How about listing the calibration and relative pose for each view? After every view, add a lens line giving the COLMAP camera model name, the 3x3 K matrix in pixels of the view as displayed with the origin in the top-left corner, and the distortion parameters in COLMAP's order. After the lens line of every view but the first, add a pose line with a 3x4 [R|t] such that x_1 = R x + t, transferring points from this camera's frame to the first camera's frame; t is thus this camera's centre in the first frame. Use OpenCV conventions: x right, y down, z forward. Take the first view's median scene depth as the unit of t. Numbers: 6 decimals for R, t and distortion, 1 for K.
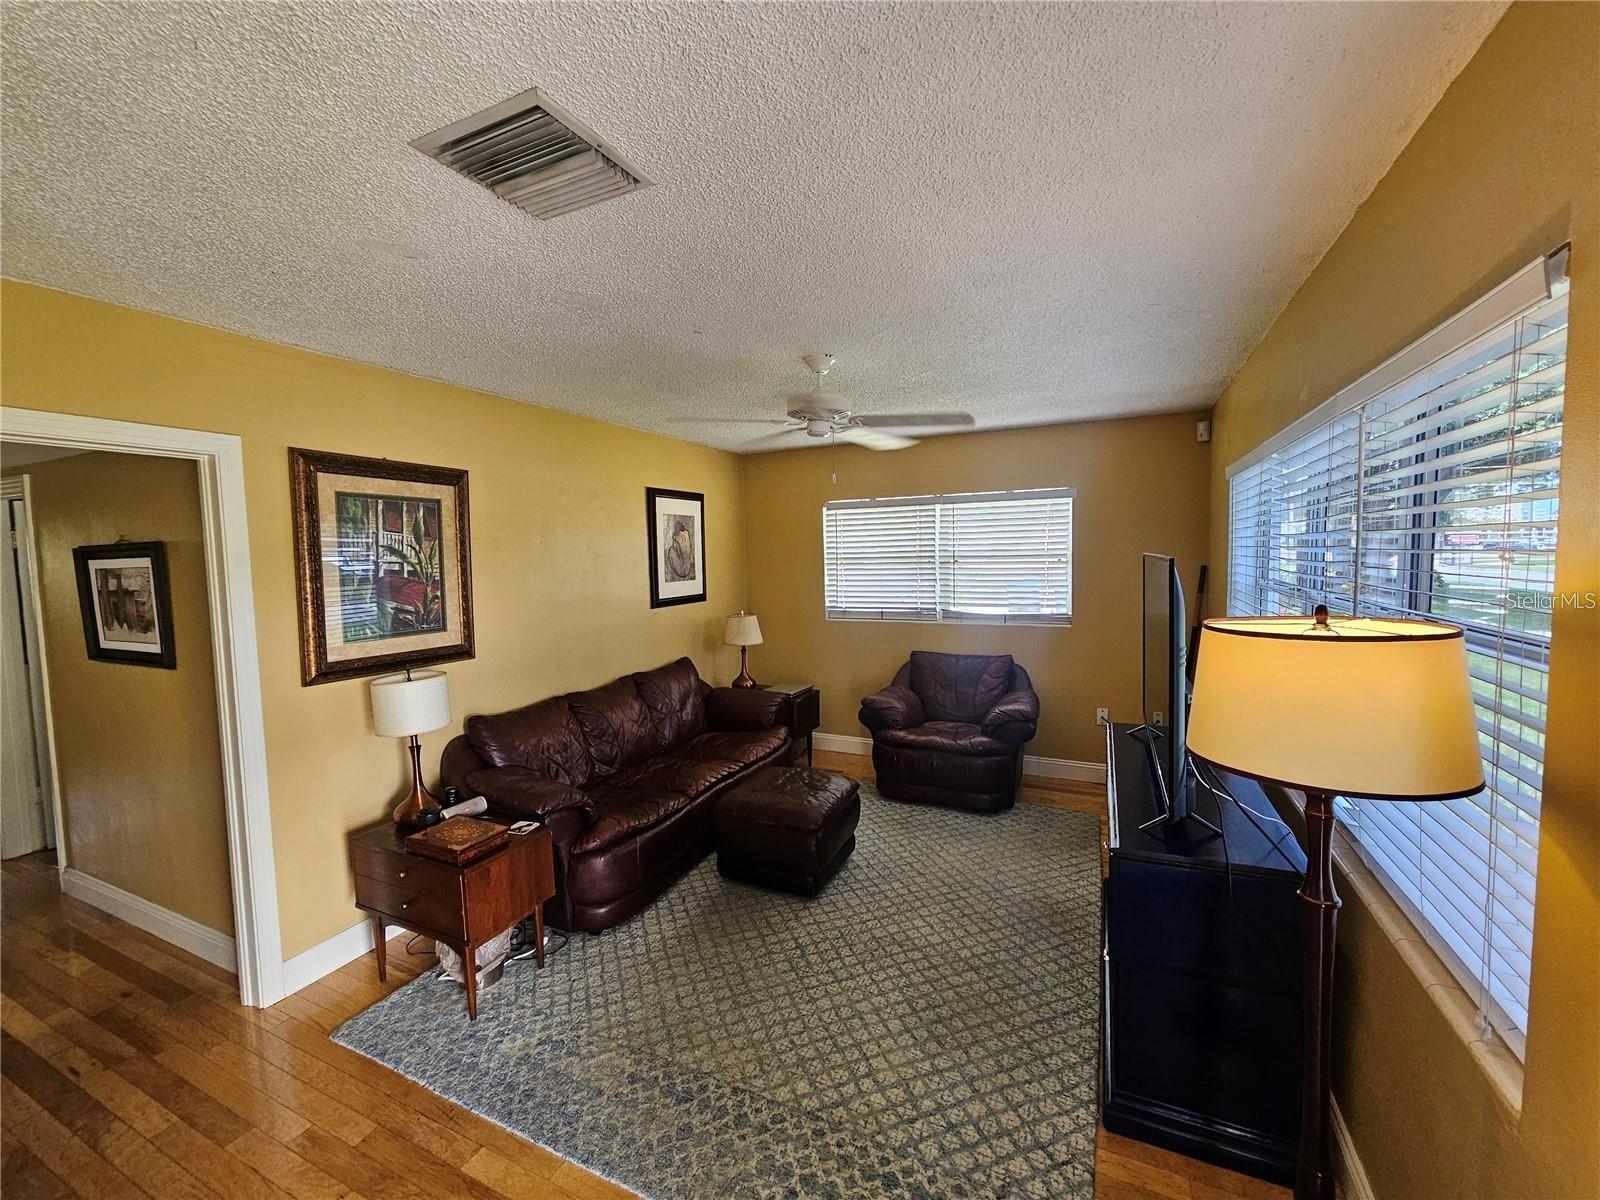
lens RADIAL K [[655.7, 0, 797.3], [0, 655.7, 592.4], [0, 0, 1]] dist [-0.001158, 0.000837]
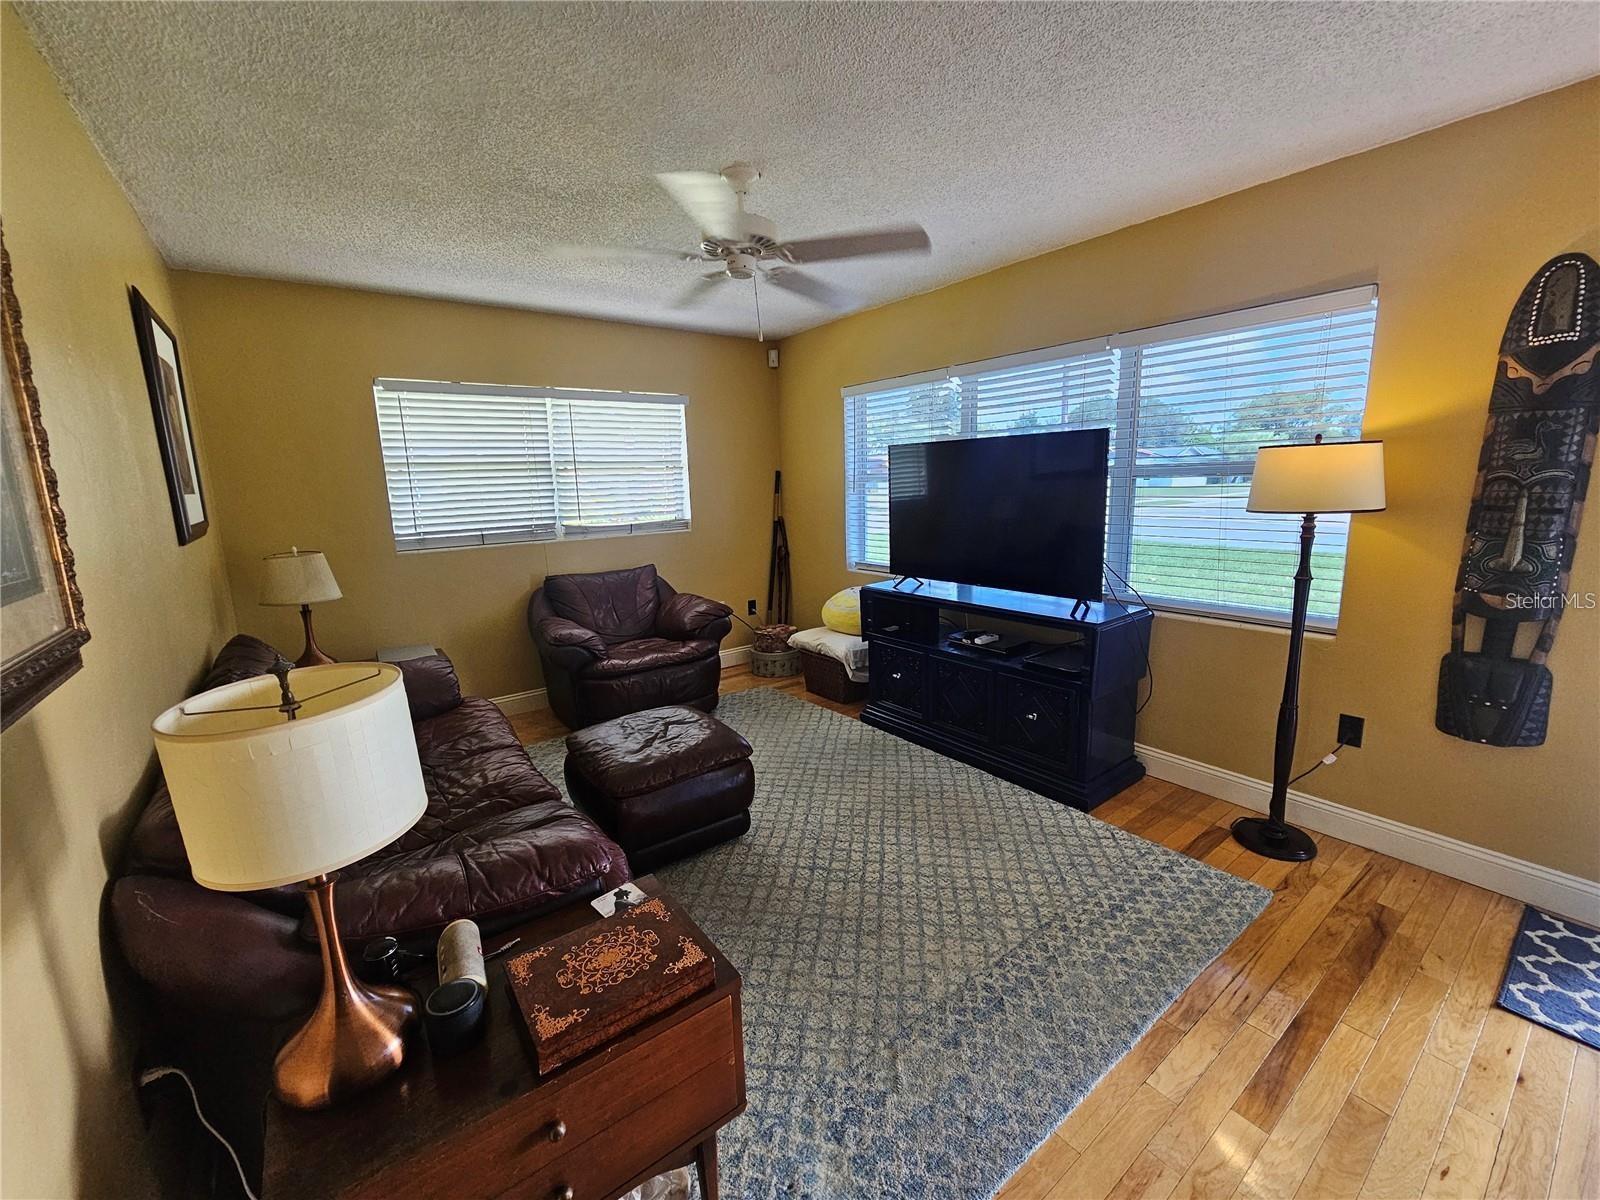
lens RADIAL K [[655.7, 0, 798.3], [0, 655.7, 595.3], [0, 0, 1]] dist [-0.001158, 0.000837]
pose [[0.464520, -0.147588, 0.873177, -0.457986], [0.073279, 0.989039, 0.128188, 0.034187], [-0.882526, 0.004439, 0.470243, 0.369605]]
